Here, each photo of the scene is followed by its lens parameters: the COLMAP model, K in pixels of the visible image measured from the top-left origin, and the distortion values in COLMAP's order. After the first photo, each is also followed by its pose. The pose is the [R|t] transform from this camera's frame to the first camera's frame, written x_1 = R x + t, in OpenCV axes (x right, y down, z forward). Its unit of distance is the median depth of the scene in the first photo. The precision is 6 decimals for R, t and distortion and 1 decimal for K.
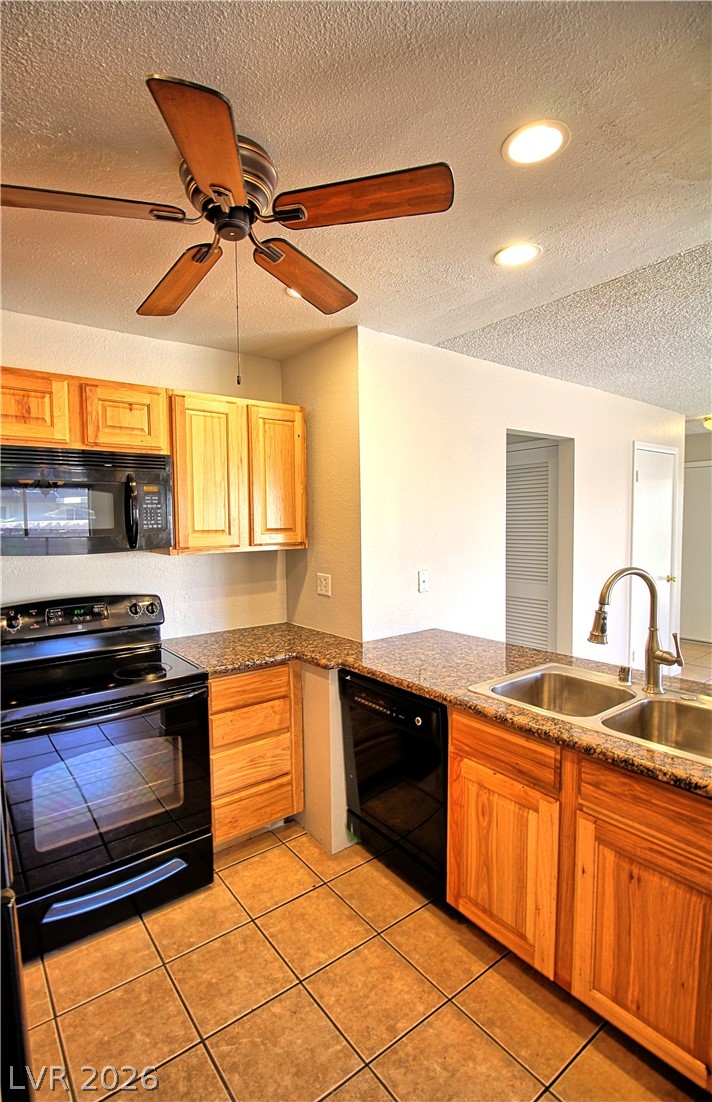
lens RADIAL K [[519.5, 0, 325.0], [0, 519.5, 550.9], [0, 0, 1]] dist [-0.001992, -0.000147]
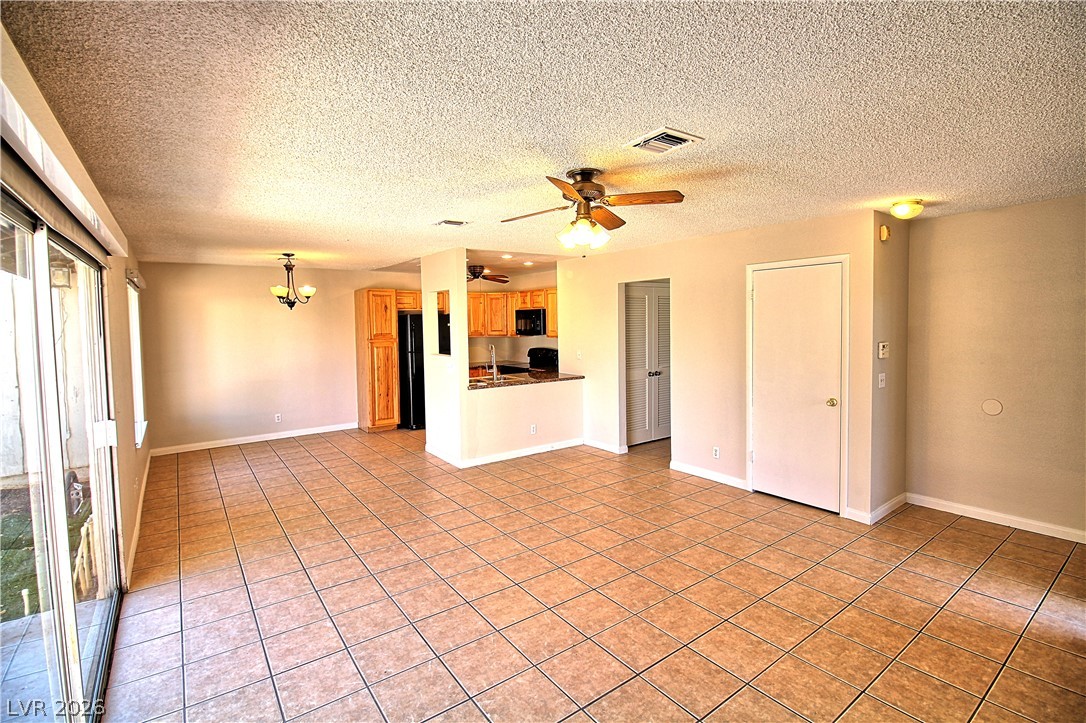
lens RADIAL K [[503.9, 0, 549.5], [0, 503.9, 343.6], [0, 0, 1]] dist [0.000187, -0.014183]
pose [[0.005503, 0.060168, -0.998173, 3.053380], [-0.047123, 0.997095, 0.059843, -0.154915], [0.998874, 0.046707, 0.008323, 1.021112]]
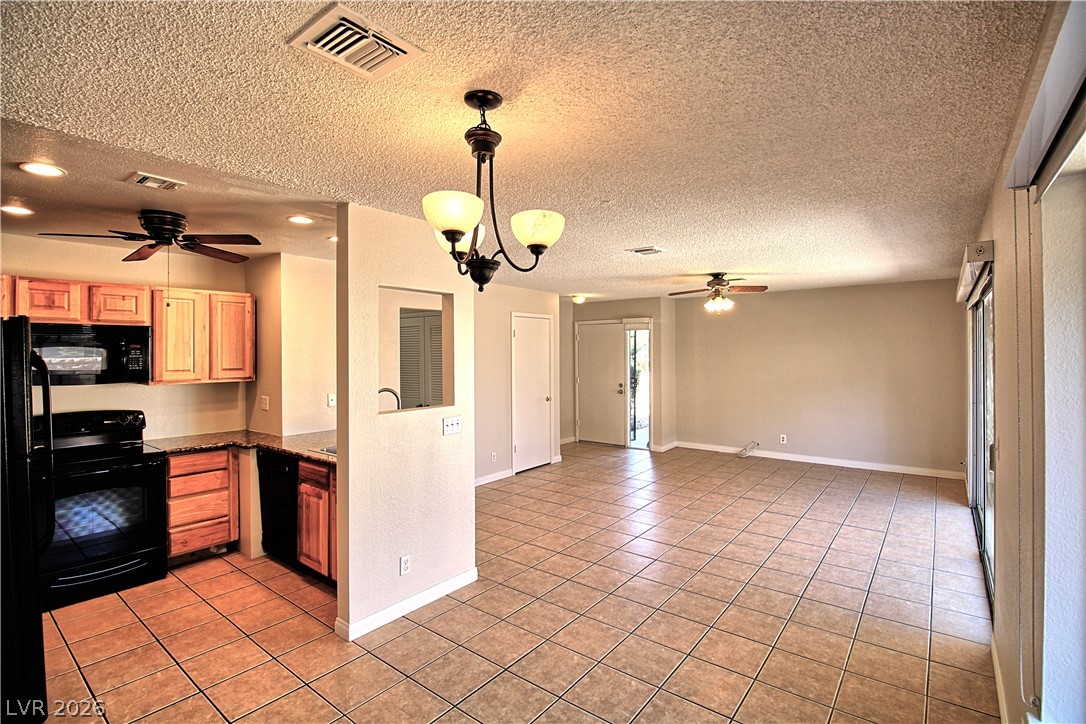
lens RADIAL K [[508.7, 0, 541.5], [0, 508.7, 350.7], [0, 0, 1]] dist [0.000203, -0.013353]
pose [[0.963816, 0.007904, 0.266449, 0.485930], [0.009935, 0.997801, -0.065534, 0.016821], [-0.266381, 0.065810, 0.961618, -0.909959]]
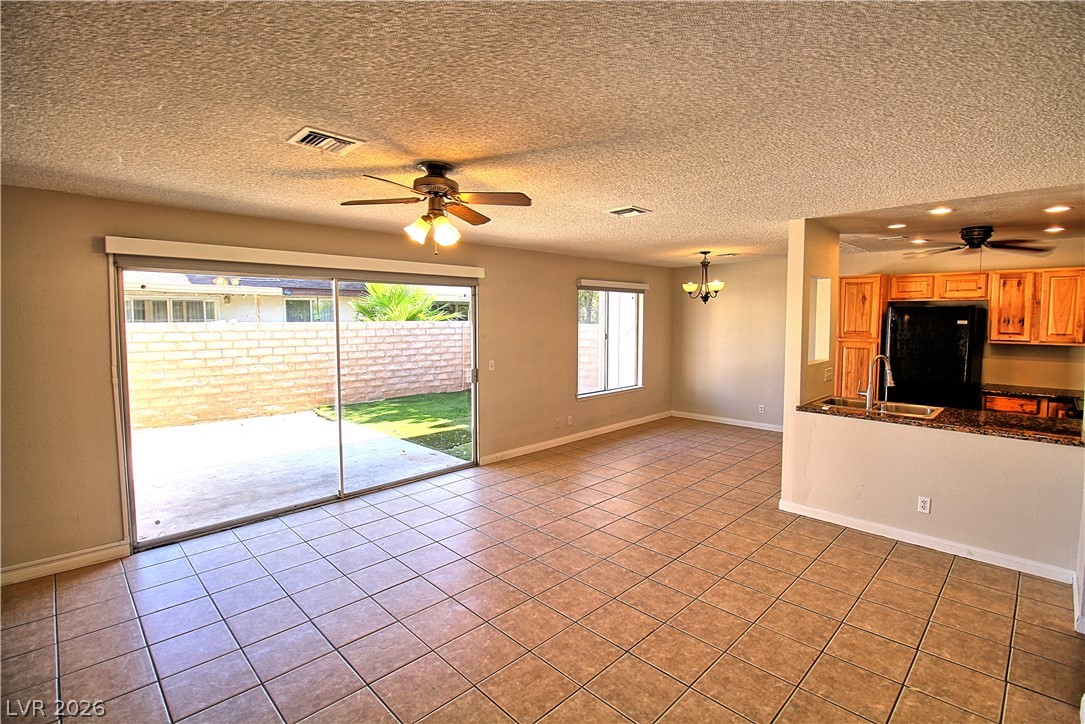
lens RADIAL K [[505.1, 0, 539.5], [0, 505.1, 345.4], [0, 0, 1]] dist [-0.000788, -0.010182]
pose [[-0.989357, 0.023748, -0.143559, 1.827139], [0.006147, 0.992532, 0.121828, -0.226546], [0.145380, 0.119649, -0.982114, 2.263393]]
